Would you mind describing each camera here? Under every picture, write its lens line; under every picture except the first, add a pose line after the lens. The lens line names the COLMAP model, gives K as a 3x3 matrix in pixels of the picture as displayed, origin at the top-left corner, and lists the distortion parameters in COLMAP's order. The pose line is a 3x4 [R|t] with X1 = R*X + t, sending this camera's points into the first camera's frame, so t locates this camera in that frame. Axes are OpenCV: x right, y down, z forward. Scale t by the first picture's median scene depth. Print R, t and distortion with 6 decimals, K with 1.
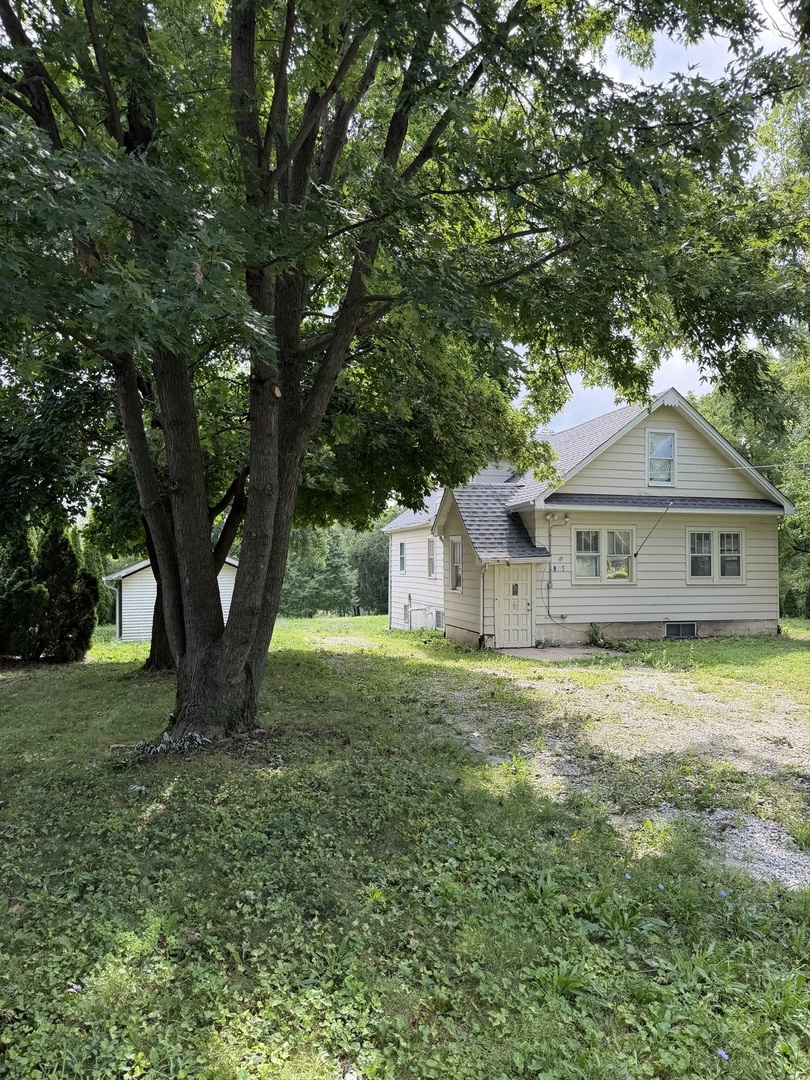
lens RADIAL K [[751.5, 0, 405.0], [0, 751.5, 540.0], [0, 0, 1]] dist [0.088524, -0.000299]
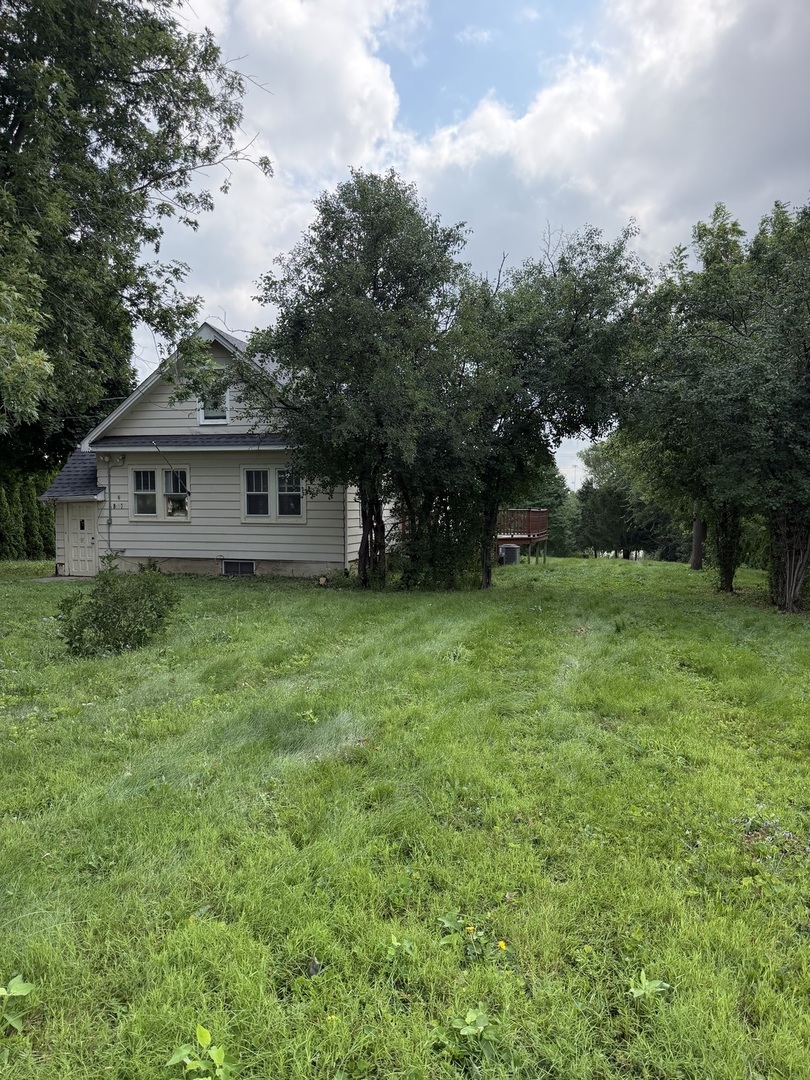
lens RADIAL K [[751.5, 0, 405.0], [0, 751.5, 540.0], [0, 0, 1]] dist [0.088524, -0.000299]
pose [[0.842836, 0.026228, -0.537532, 1.096247], [0.013014, 0.997526, 0.069078, 0.015625], [0.538014, -0.065217, 0.840409, 0.289171]]
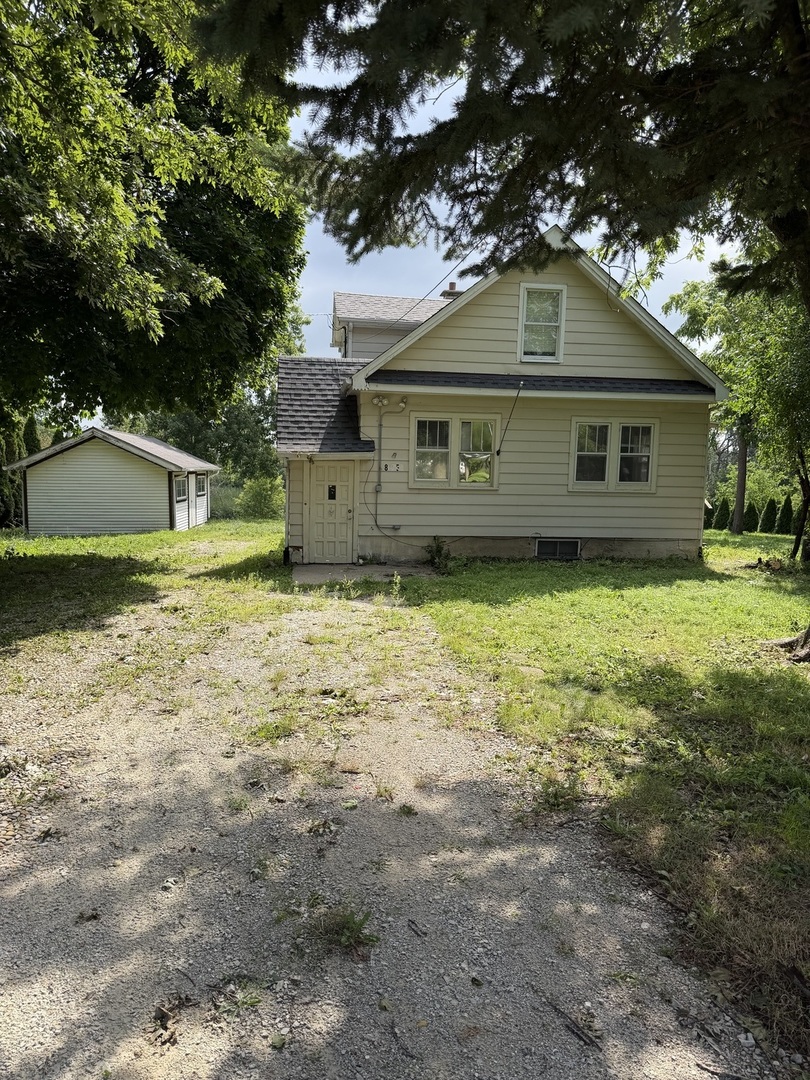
lens RADIAL K [[751.5, 0, 405.0], [0, 751.5, 540.0], [0, 0, 1]] dist [0.088524, -0.000299]
pose [[0.986255, 0.037755, -0.160862, 0.335378], [-0.016637, 0.991288, 0.130660, 0.009437], [0.164394, -0.126187, 0.978290, 0.208585]]
